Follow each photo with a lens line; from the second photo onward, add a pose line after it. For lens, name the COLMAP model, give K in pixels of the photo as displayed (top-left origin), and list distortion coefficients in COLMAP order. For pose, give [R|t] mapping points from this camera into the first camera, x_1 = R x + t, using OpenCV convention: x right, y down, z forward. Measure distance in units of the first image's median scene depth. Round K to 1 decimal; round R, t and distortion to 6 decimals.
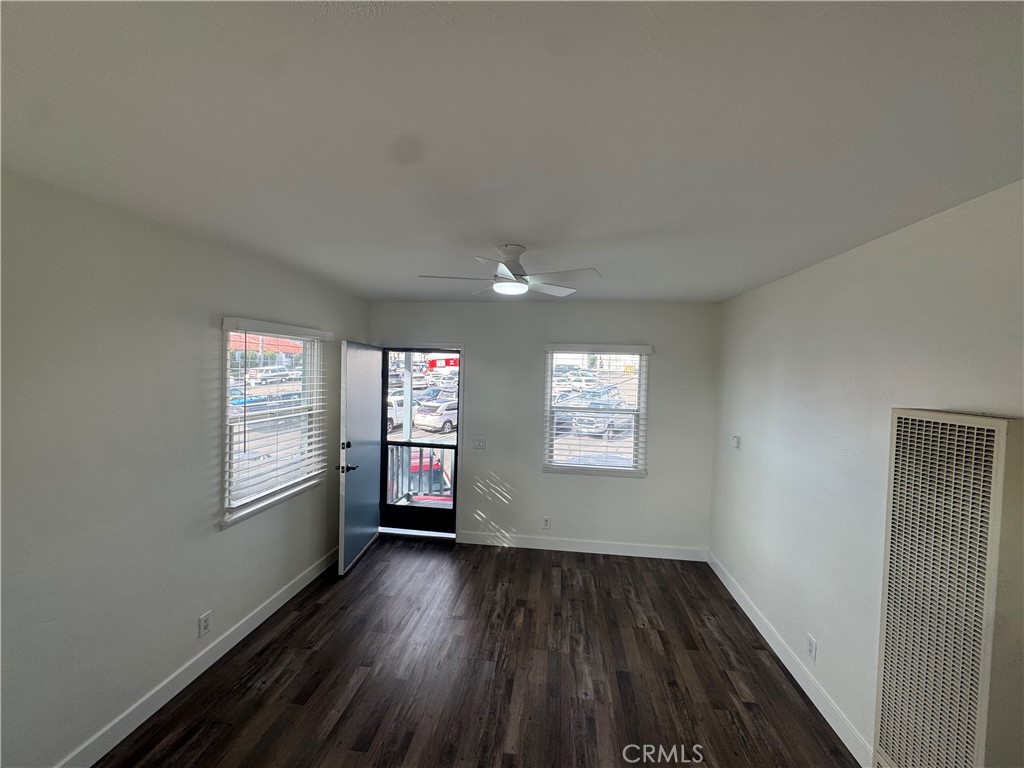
lens RADIAL K [[411.6, 0, 509.8], [0, 411.6, 381.5], [0, 0, 1]] dist [-0.003113, 0.001047]
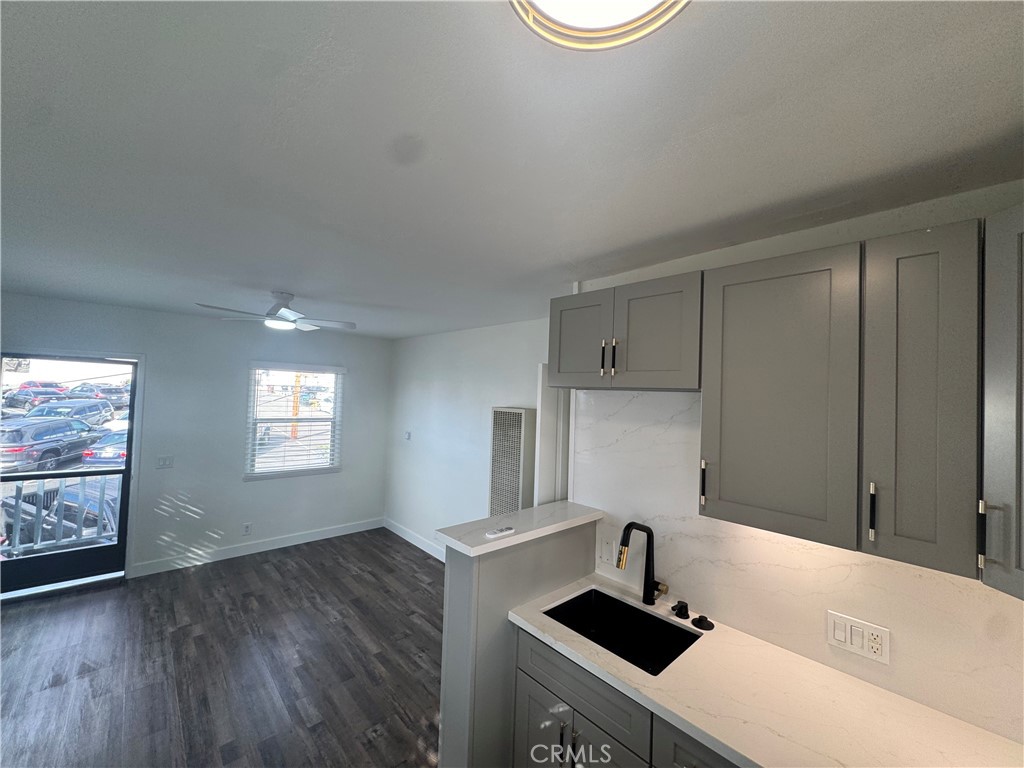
lens RADIAL K [[411.6, 0, 514.5], [0, 411.6, 380.9], [0, 0, 1]] dist [-0.003113, 0.001047]
pose [[0.645315, 0.019738, 0.763661, -0.361488], [0.005225, 0.999529, -0.030250, -0.003671], [-0.763898, 0.023511, 0.644908, -0.278469]]
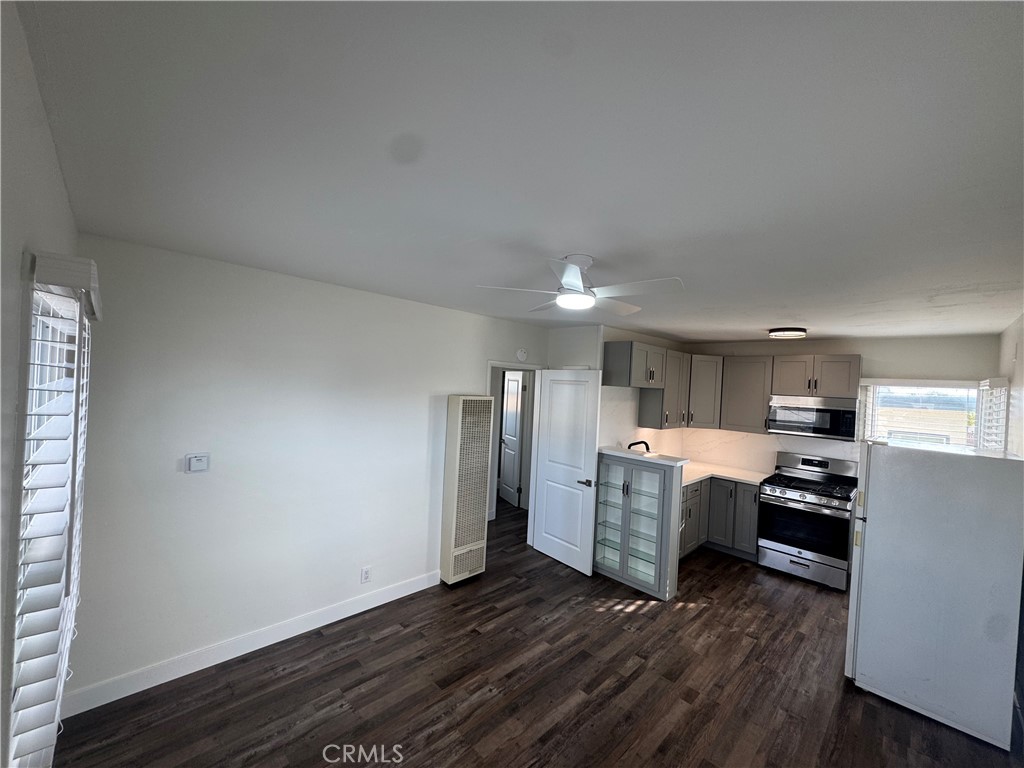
lens RADIAL K [[411.6, 0, 508.4], [0, 411.6, 383.9], [0, 0, 1]] dist [-0.003113, 0.001047]
pose [[-0.776194, -0.068168, 0.626798, -0.329242], [-0.048255, 0.997645, 0.048743, -0.059753], [-0.628645, 0.007587, -0.777656, 1.272489]]
